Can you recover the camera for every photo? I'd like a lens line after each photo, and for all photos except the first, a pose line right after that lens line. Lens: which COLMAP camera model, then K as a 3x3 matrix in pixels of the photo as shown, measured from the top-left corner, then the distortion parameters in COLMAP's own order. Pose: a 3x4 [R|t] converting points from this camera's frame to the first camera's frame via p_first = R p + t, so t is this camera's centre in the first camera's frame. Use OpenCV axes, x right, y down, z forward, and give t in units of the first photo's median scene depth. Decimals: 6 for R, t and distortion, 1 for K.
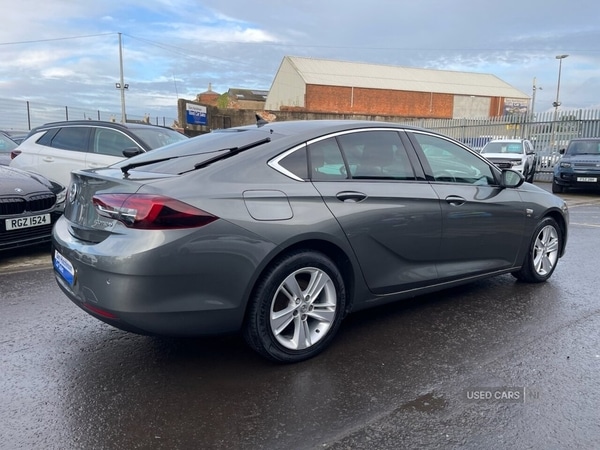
lens RADIAL K [[461.9, 0, 301.6], [0, 461.9, 224.5], [0, 0, 1]] dist [0.086956, -0.117112]
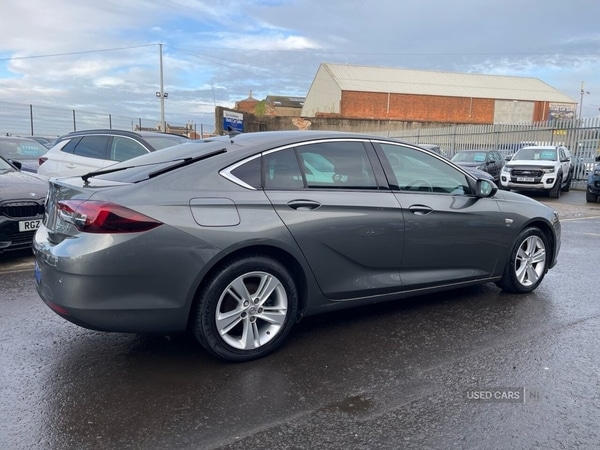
lens RADIAL K [[461.9, 0, 300.2], [0, 461.9, 224.0], [0, 0, 1]] dist [0.086956, -0.117112]
pose [[0.996046, 0.015272, -0.087515, 0.120414], [-0.016405, 0.999791, -0.012237, -0.002632], [0.087309, 0.013624, 0.996088, -0.025484]]
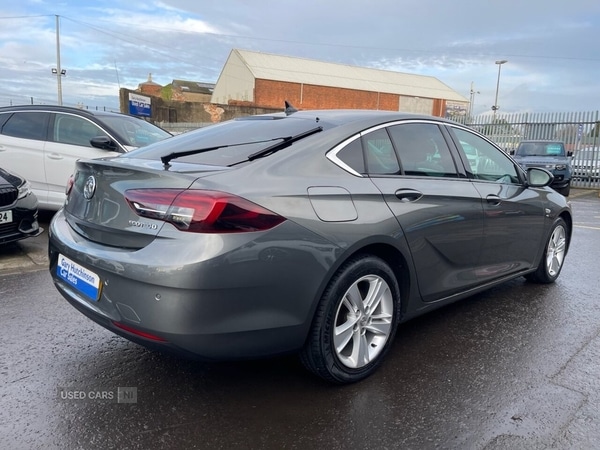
lens RADIAL K [[461.9, 0, 303.2], [0, 461.9, 227.4], [0, 0, 1]] dist [0.086956, -0.117112]
pose [[0.992013, 0.001180, 0.126130, -0.131702], [-0.002833, 0.999913, 0.012921, -0.005070], [-0.126104, -0.013175, 0.991930, 0.082896]]
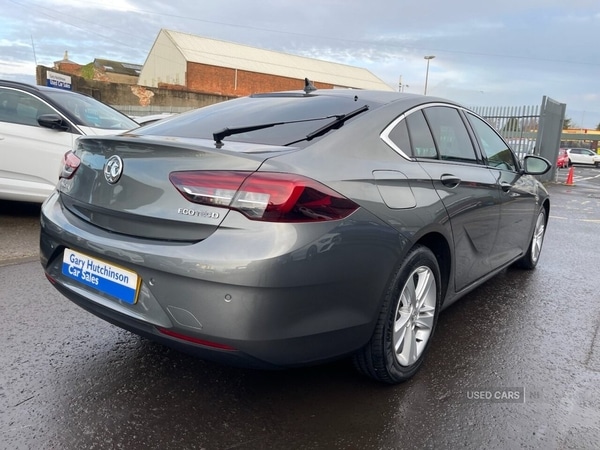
lens RADIAL K [[461.9, 0, 304.8], [0, 461.9, 224.6], [0, 0, 1]] dist [0.086956, -0.117112]
pose [[0.961098, -0.008562, 0.276076, -0.244243], [0.000183, 0.999539, 0.030360, -0.003552], [-0.276209, -0.029129, 0.960656, 0.156159]]
